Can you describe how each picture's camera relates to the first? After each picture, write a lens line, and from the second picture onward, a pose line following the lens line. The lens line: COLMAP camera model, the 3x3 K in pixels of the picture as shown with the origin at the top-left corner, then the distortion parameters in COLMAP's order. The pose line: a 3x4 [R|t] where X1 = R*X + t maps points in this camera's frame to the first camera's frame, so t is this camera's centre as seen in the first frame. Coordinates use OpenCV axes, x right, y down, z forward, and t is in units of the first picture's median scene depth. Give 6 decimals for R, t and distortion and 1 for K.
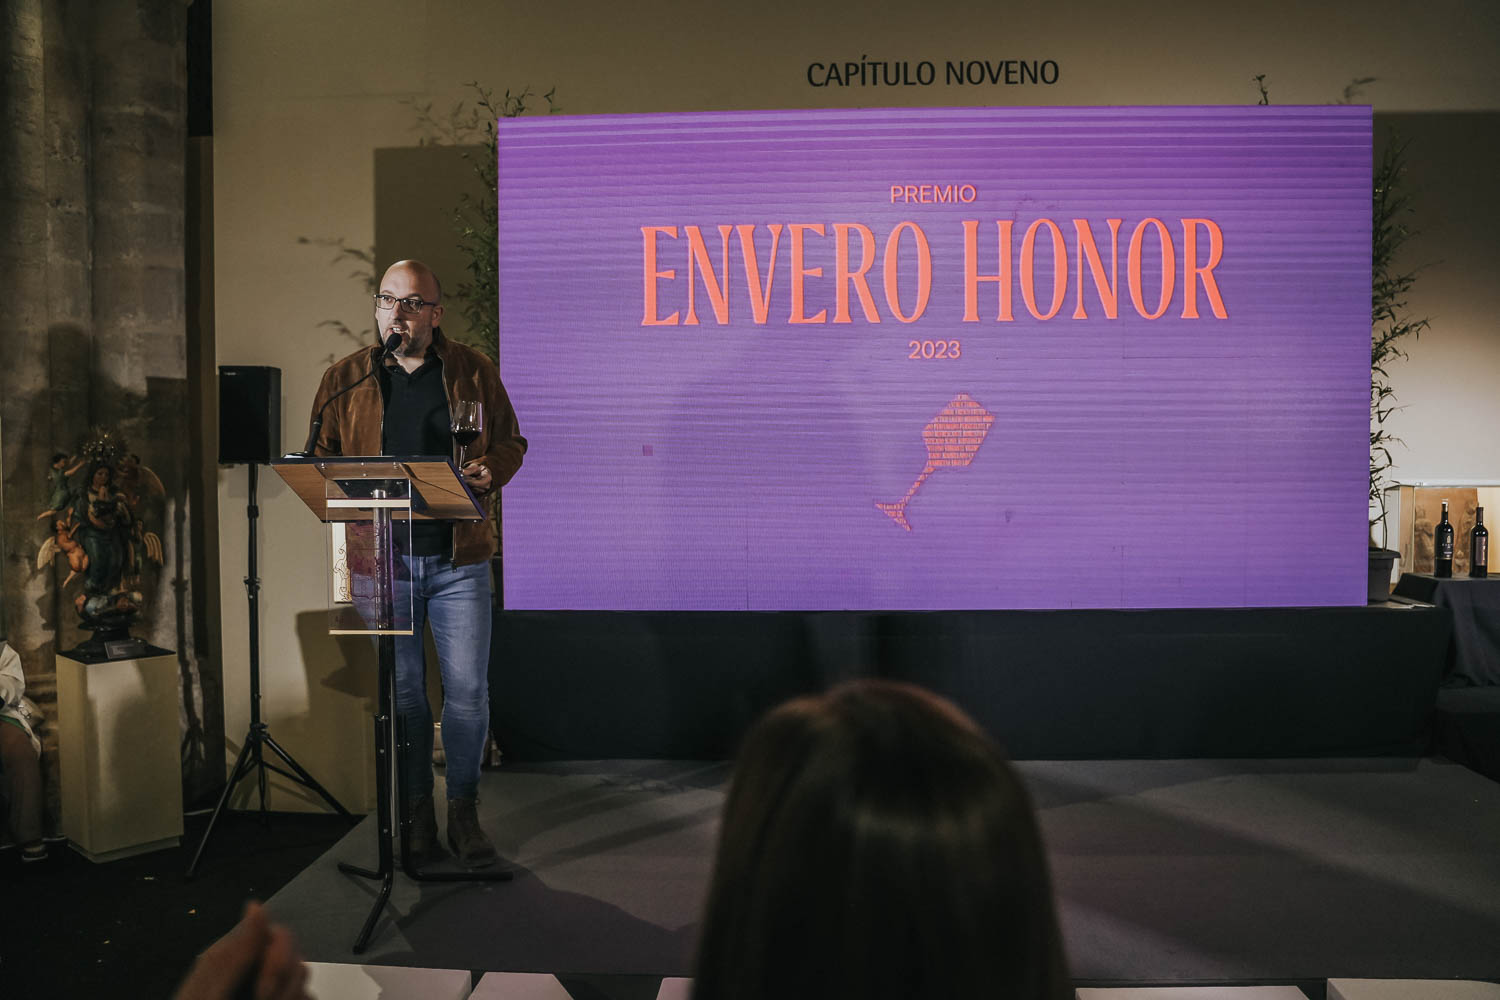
lens RADIAL K [[1200.0, 0, 750.0], [0, 1200.0, 500.0], [0, 0, 1]] dist [-0.128897, 0.116549]
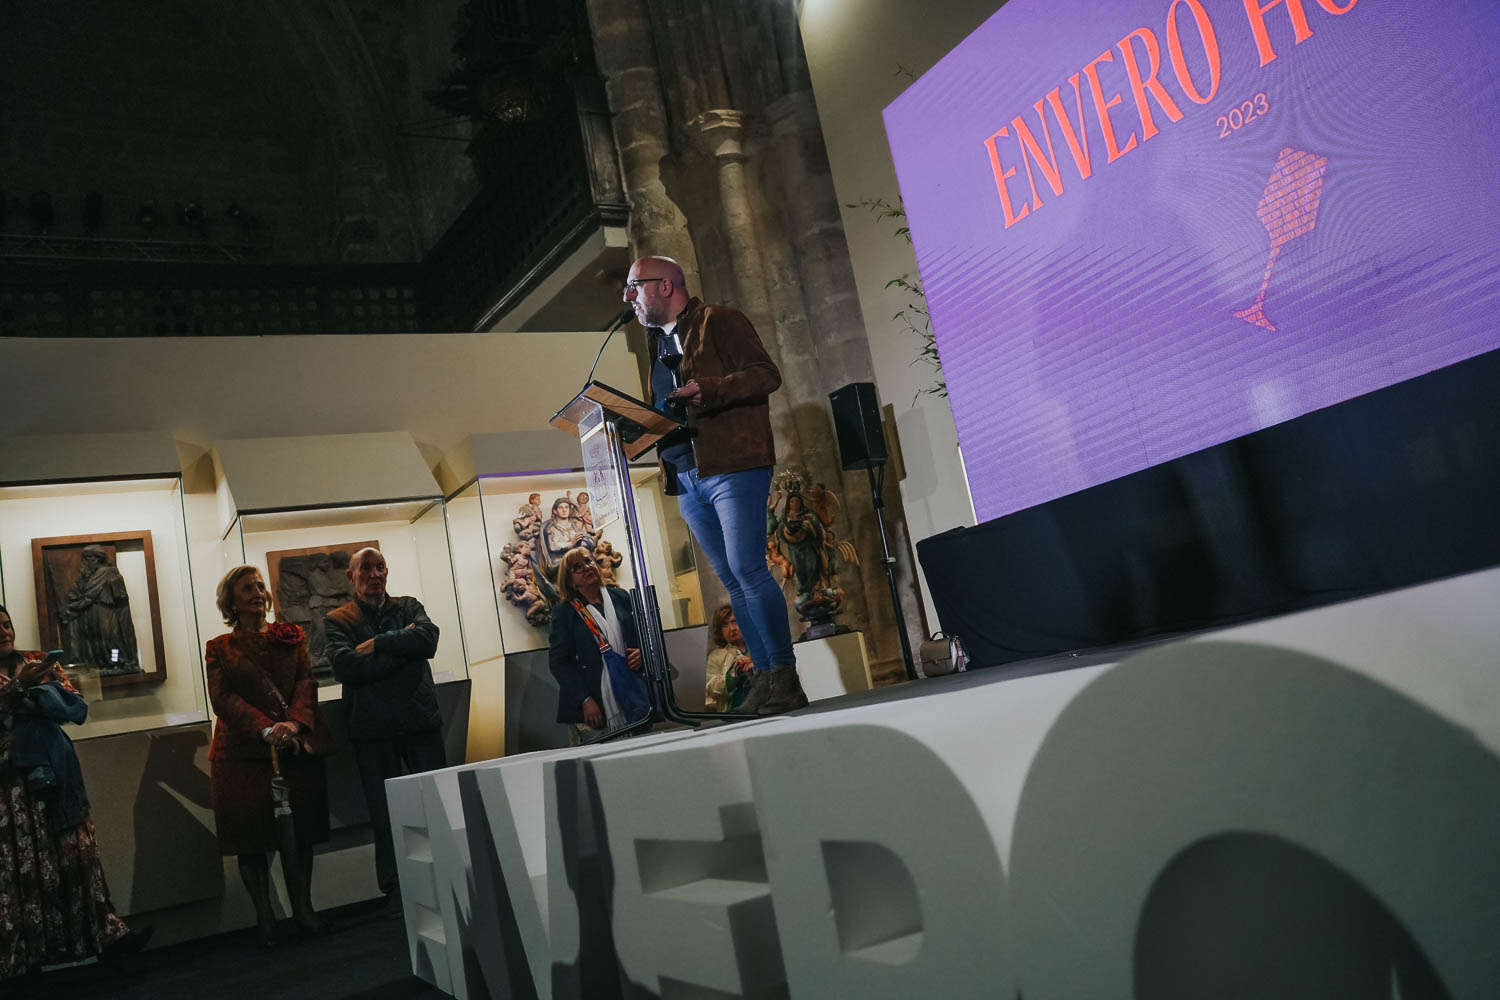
lens RADIAL K [[1200.0, 0, 750.0], [0, 1200.0, 500.0], [0, 0, 1]] dist [-0.128897, 0.116549]
pose [[0.528559, -0.227881, -0.817738, 0.519572], [0.151911, 0.973137, -0.172996, 0.202300], [0.835193, -0.032784, 0.548978, 0.226323]]
